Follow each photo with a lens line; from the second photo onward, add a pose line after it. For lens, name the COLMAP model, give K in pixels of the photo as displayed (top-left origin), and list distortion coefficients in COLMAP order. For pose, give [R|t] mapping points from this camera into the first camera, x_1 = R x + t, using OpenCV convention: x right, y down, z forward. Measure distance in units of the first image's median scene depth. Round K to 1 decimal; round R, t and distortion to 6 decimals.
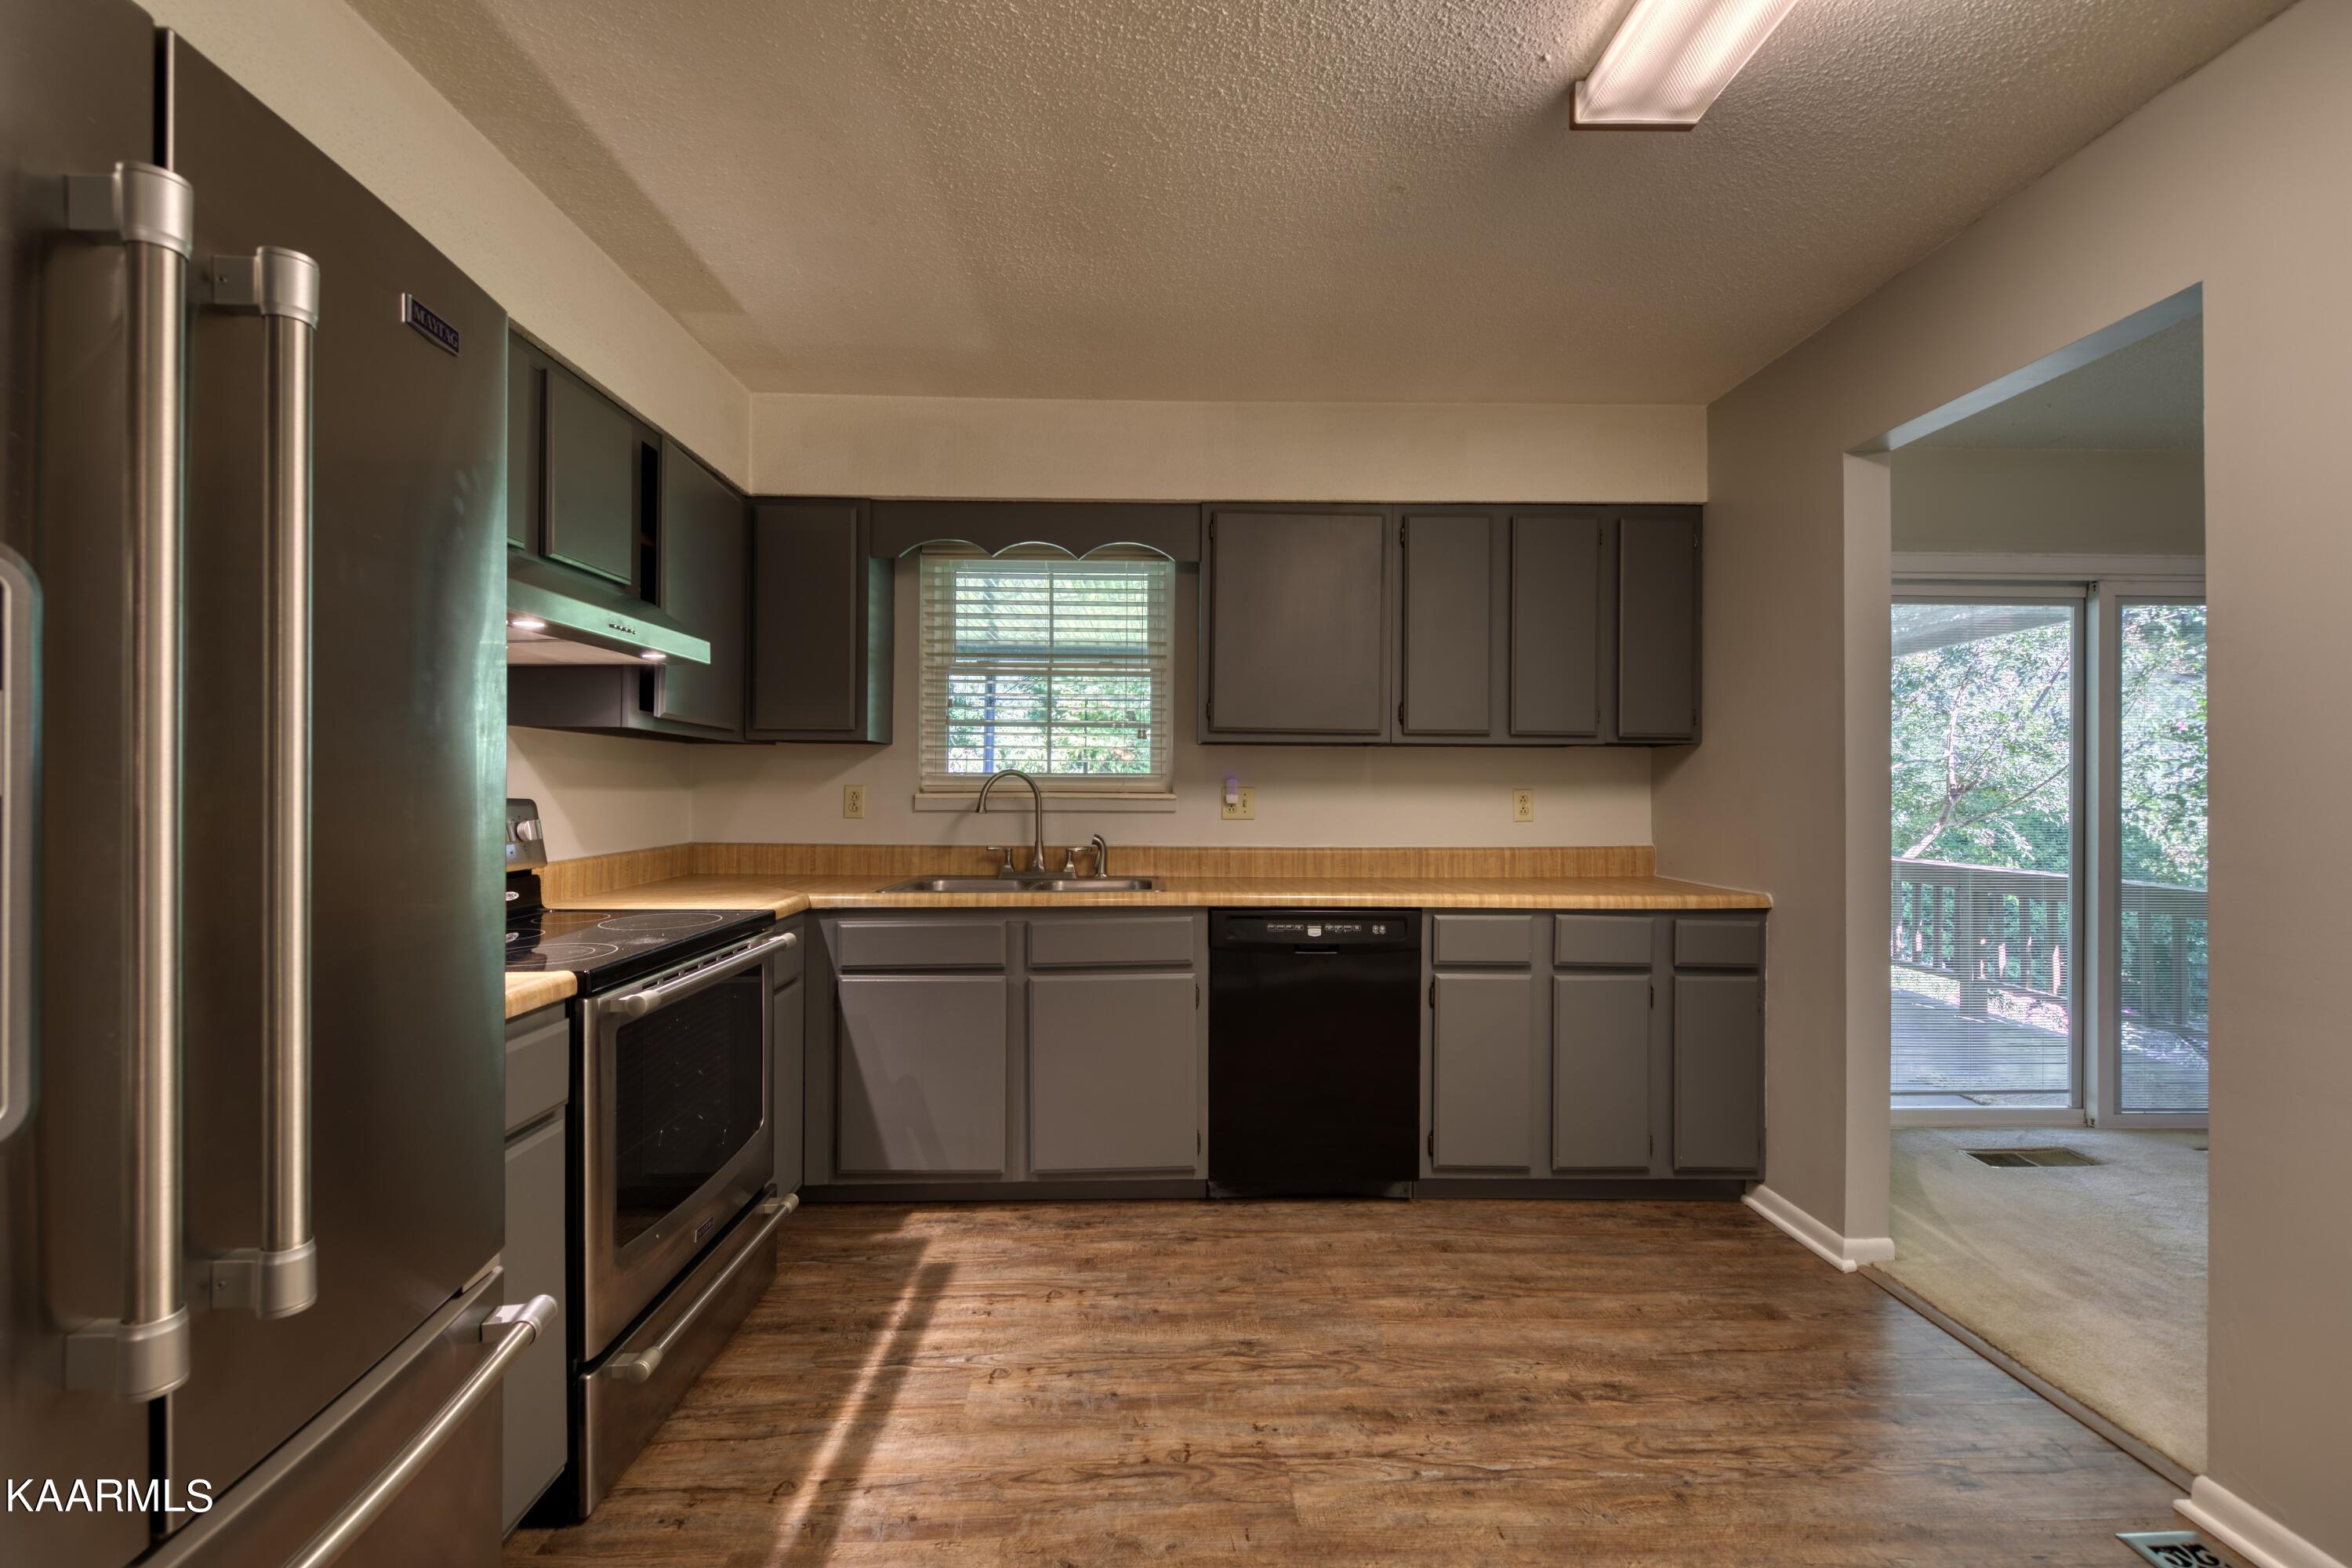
lens RADIAL K [[977.3, 0, 1184.8], [0, 977.3, 781.1], [0, 0, 1]] dist [0.026211, -0.015033]
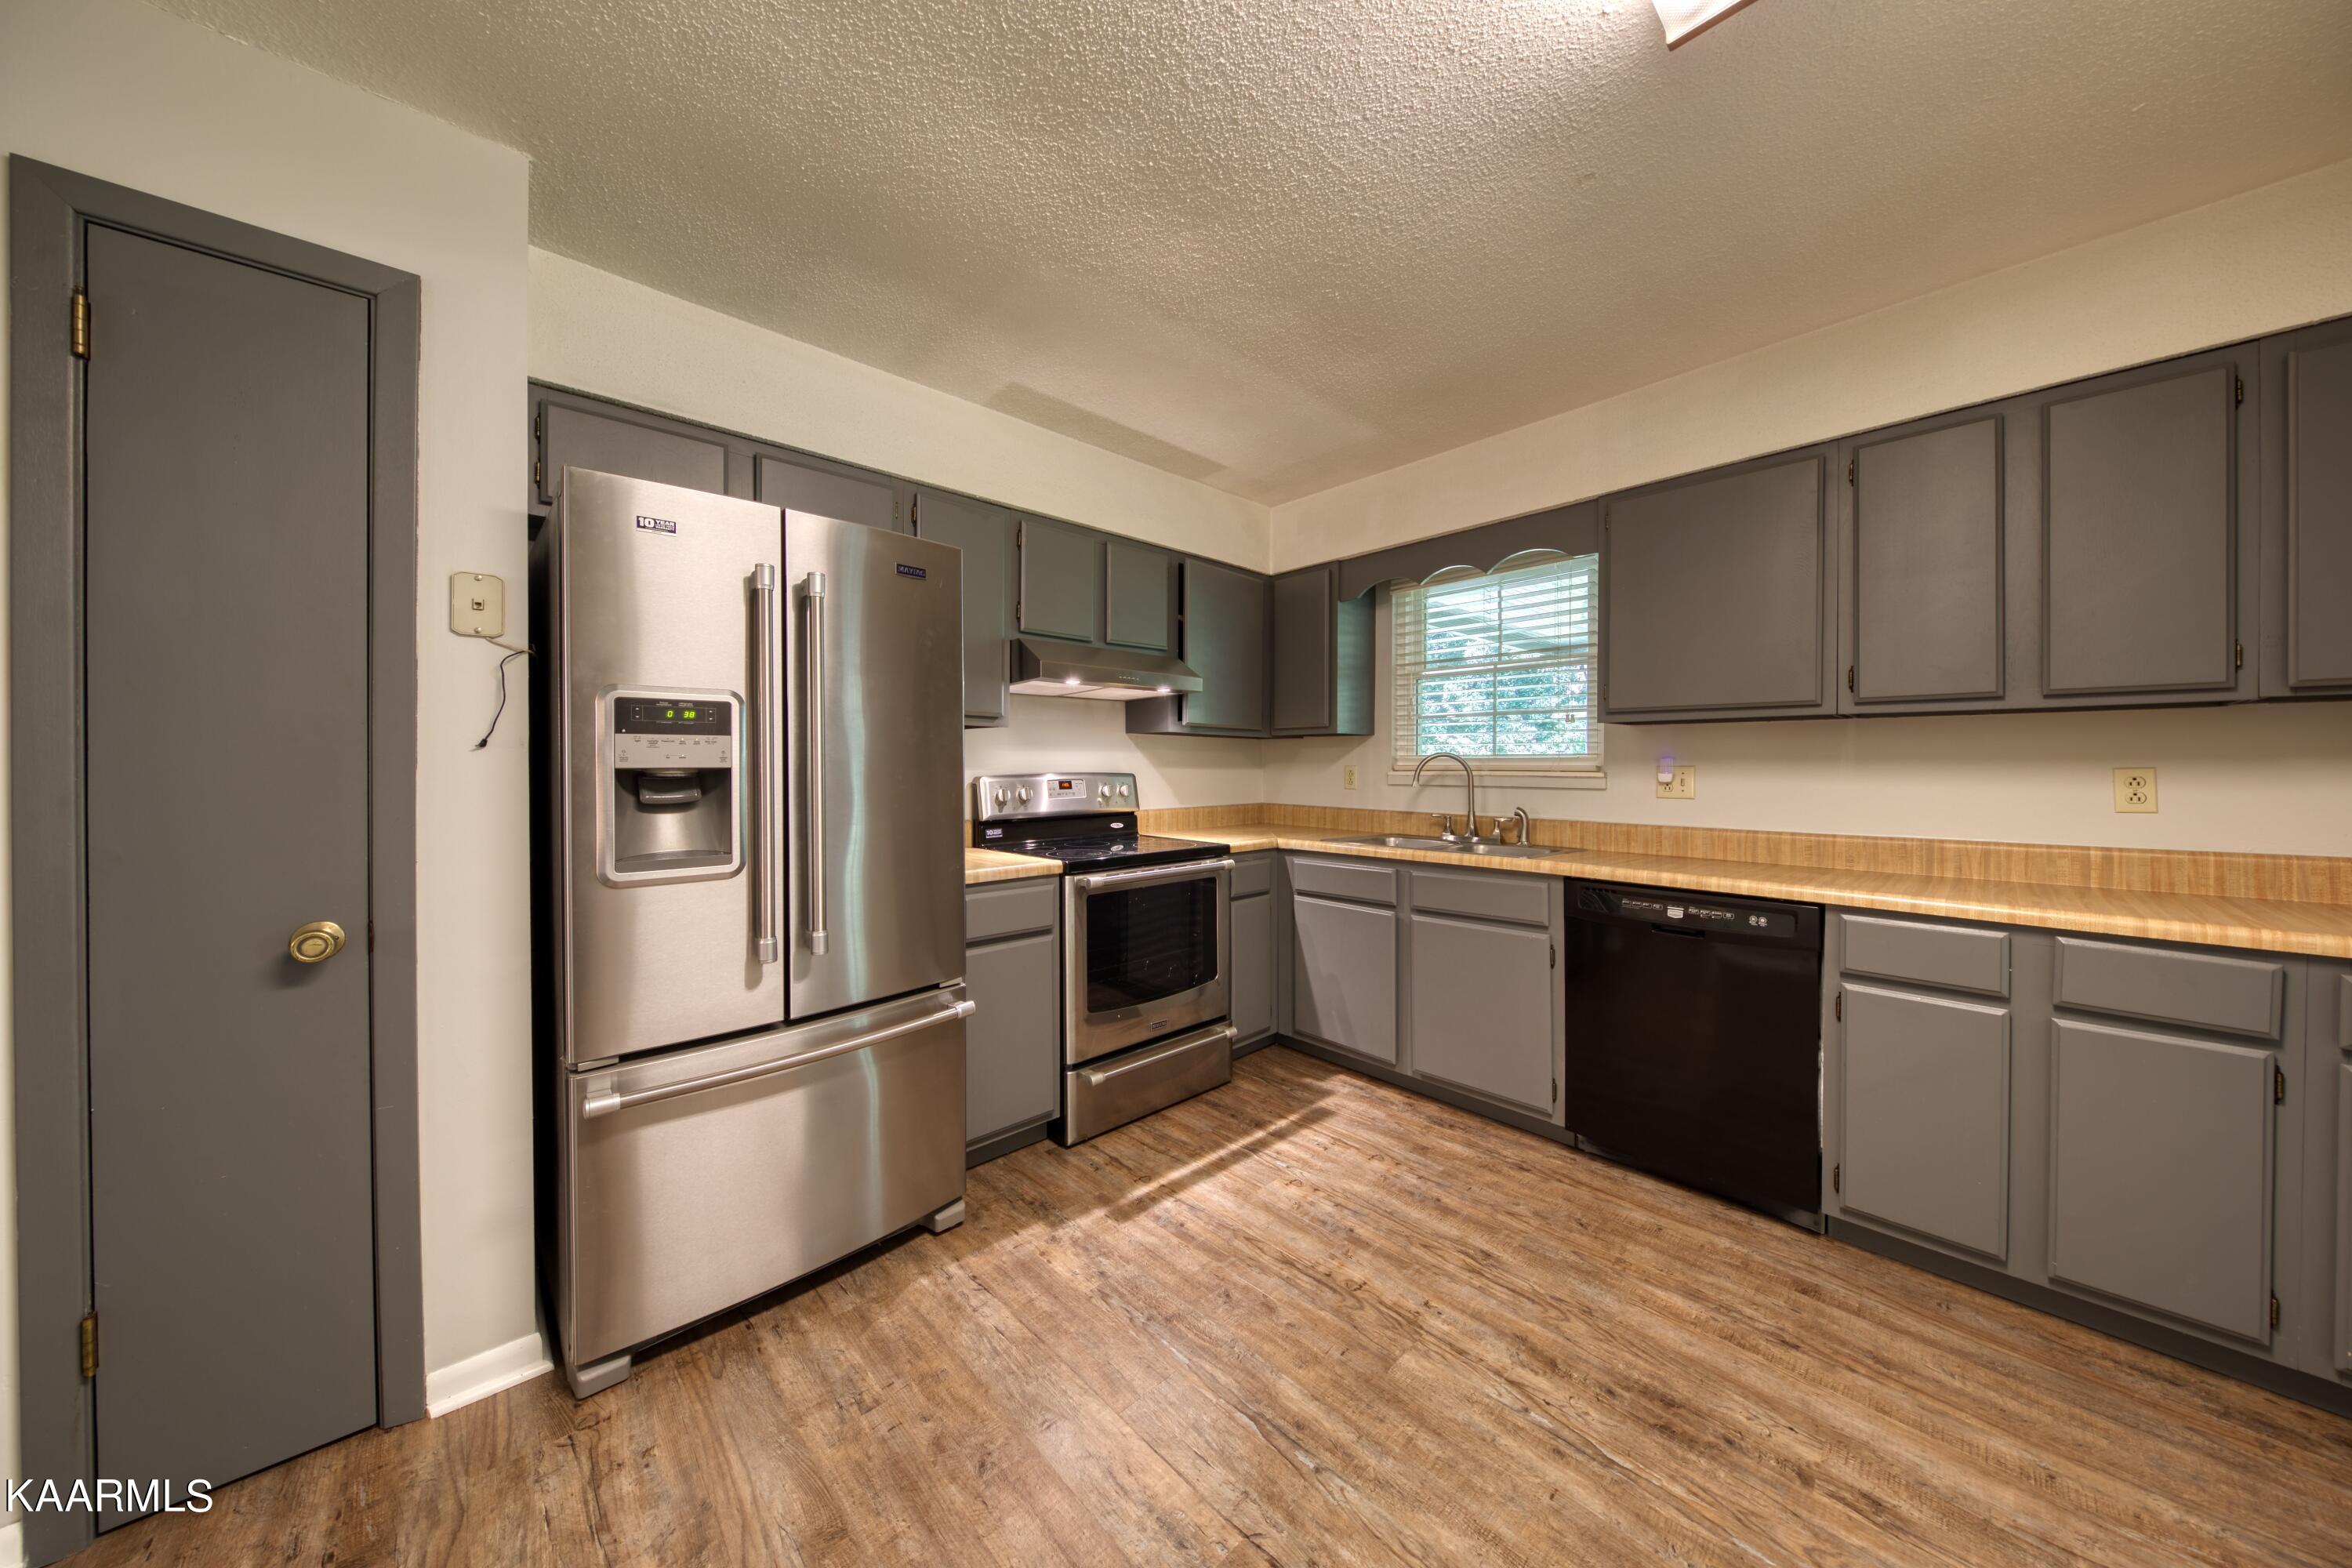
lens RADIAL K [[772.8, 0, 1142.4], [0, 772.8, 763.7], [0, 0, 1]] dist [0.005763, -0.005144]
pose [[0.632543, -0.004597, -0.774512, 0.426063], [0.004565, 0.999987, -0.002208, 0.004249], [0.774512, -0.002139, 0.632556, 0.106944]]
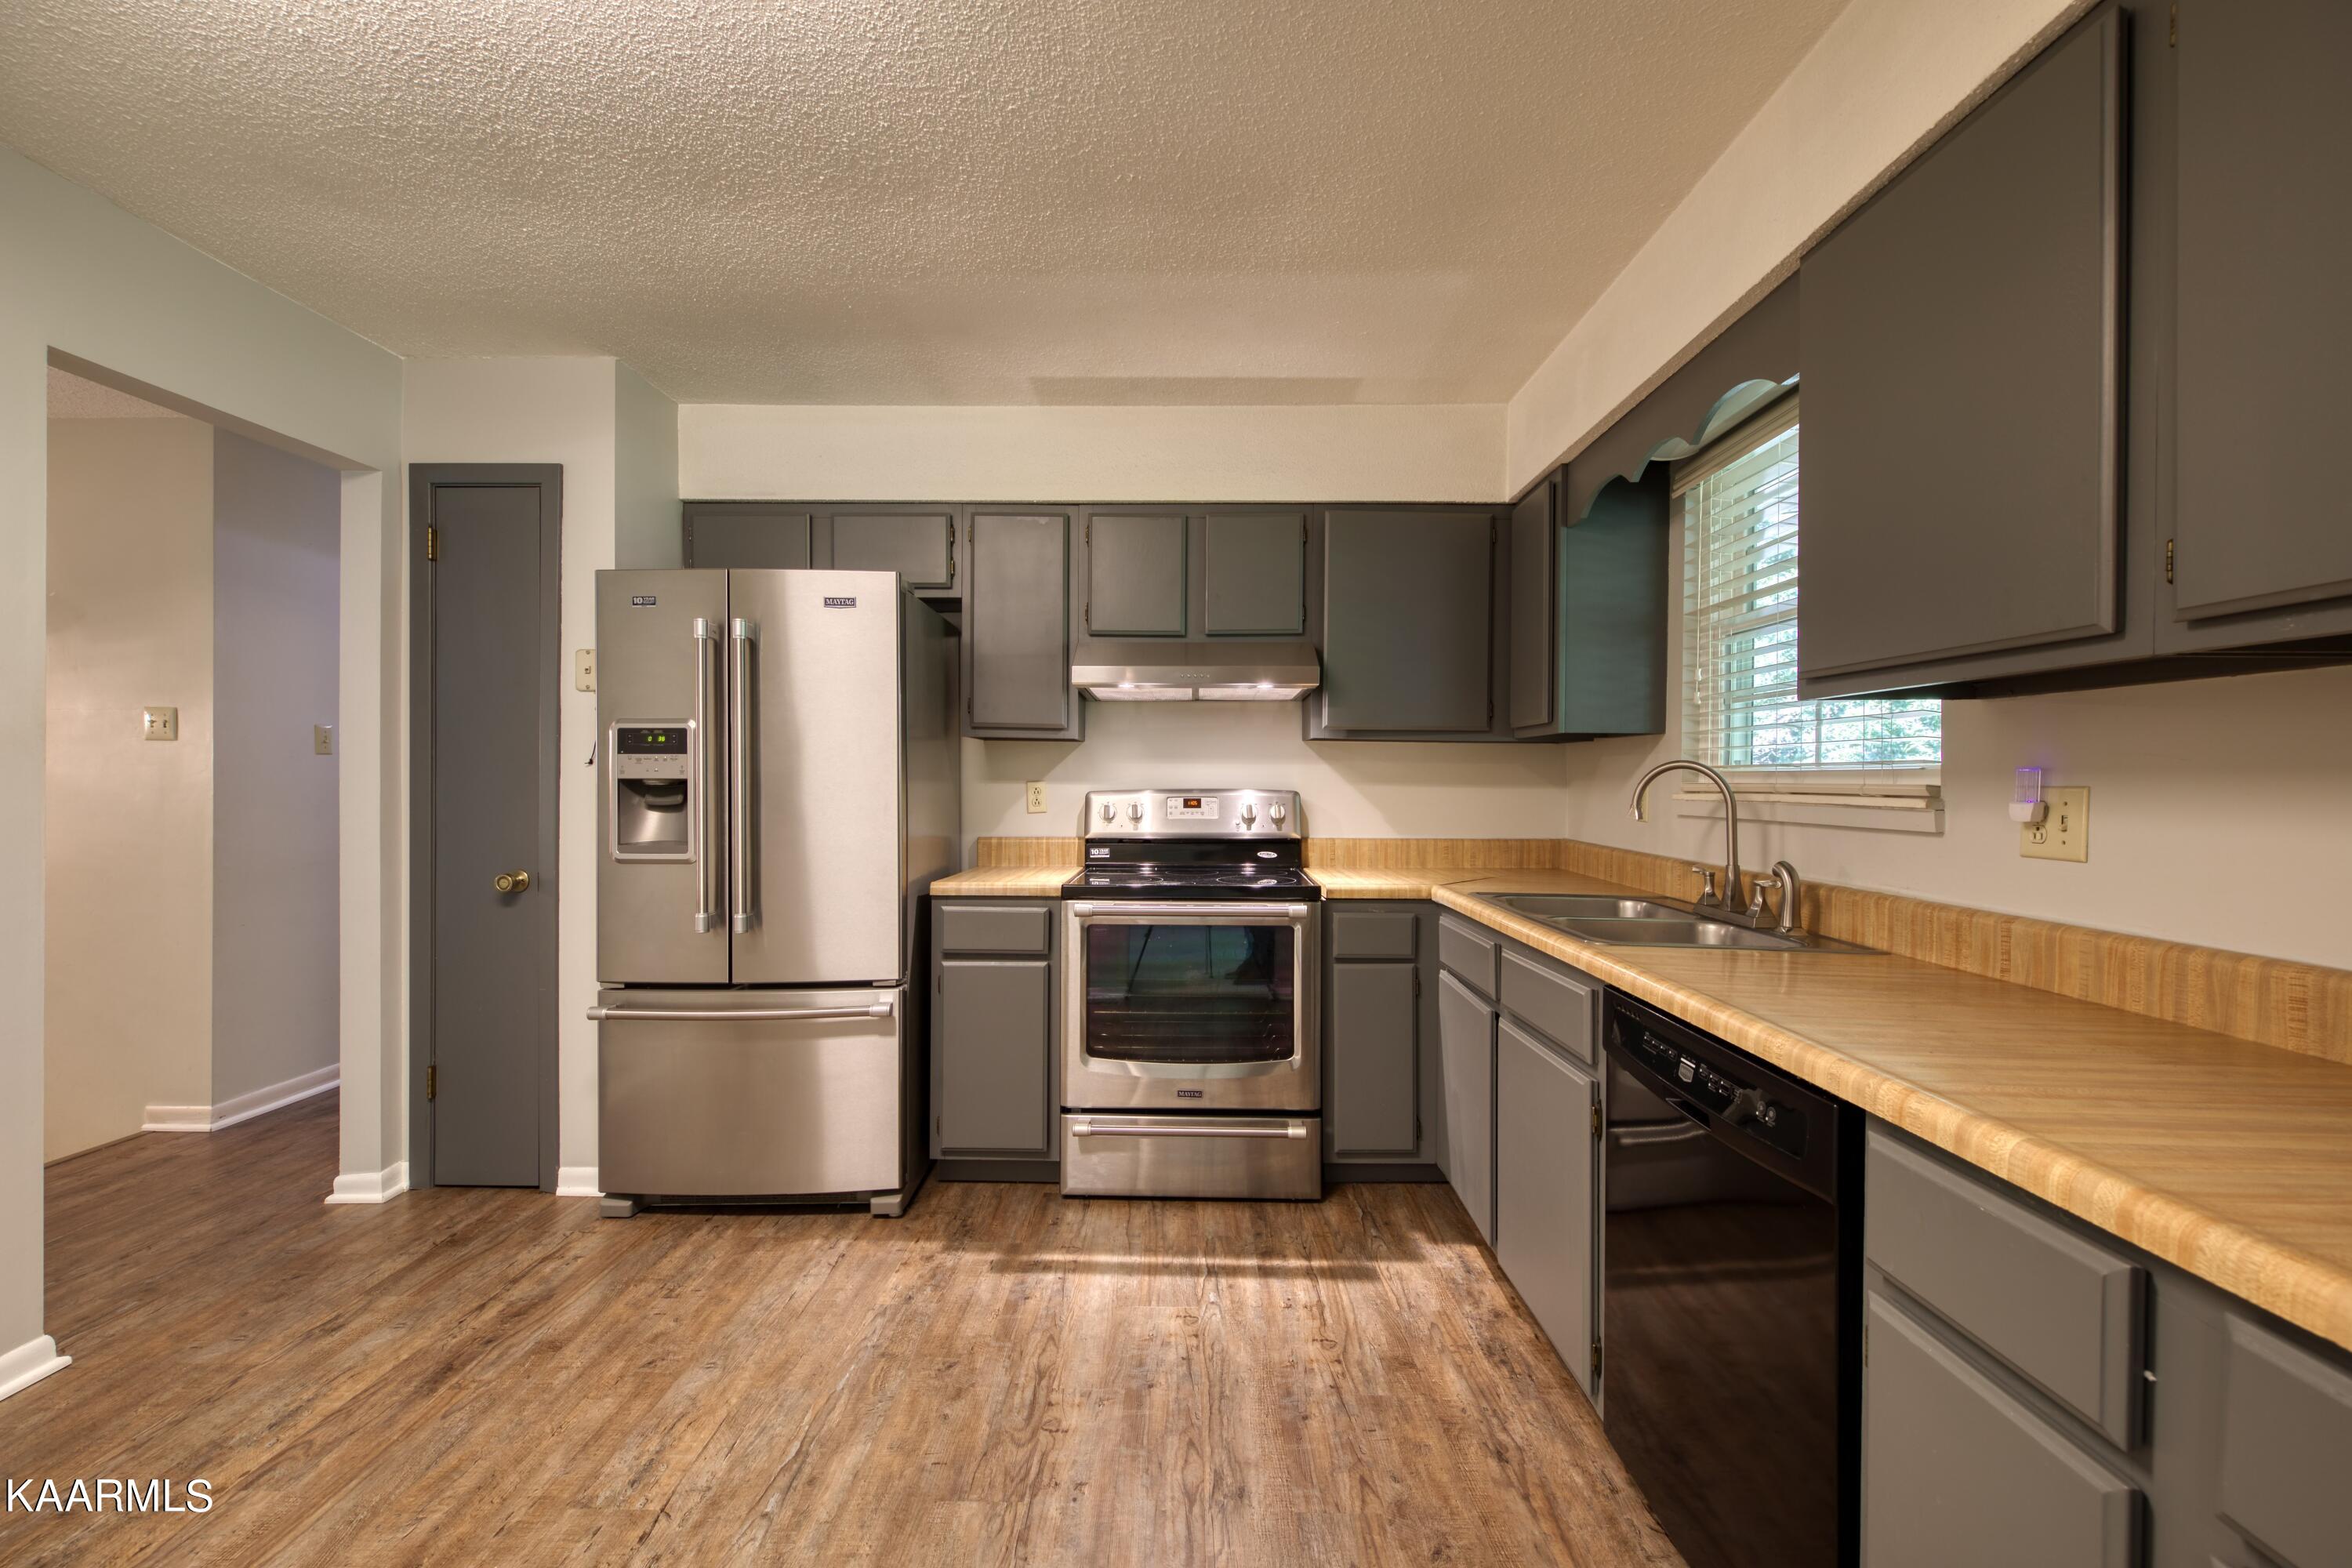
lens RADIAL K [[932.8, 0, 1126.5], [0, 932.8, 781.6], [0, 0, 1]] dist [0.018774, -0.008627]
pose [[-0.080944, -0.002858, -0.996715, 0.683287], [-0.003541, 0.999990, -0.002580, 0.008795], [0.996712, 0.003320, -0.080953, 0.813400]]
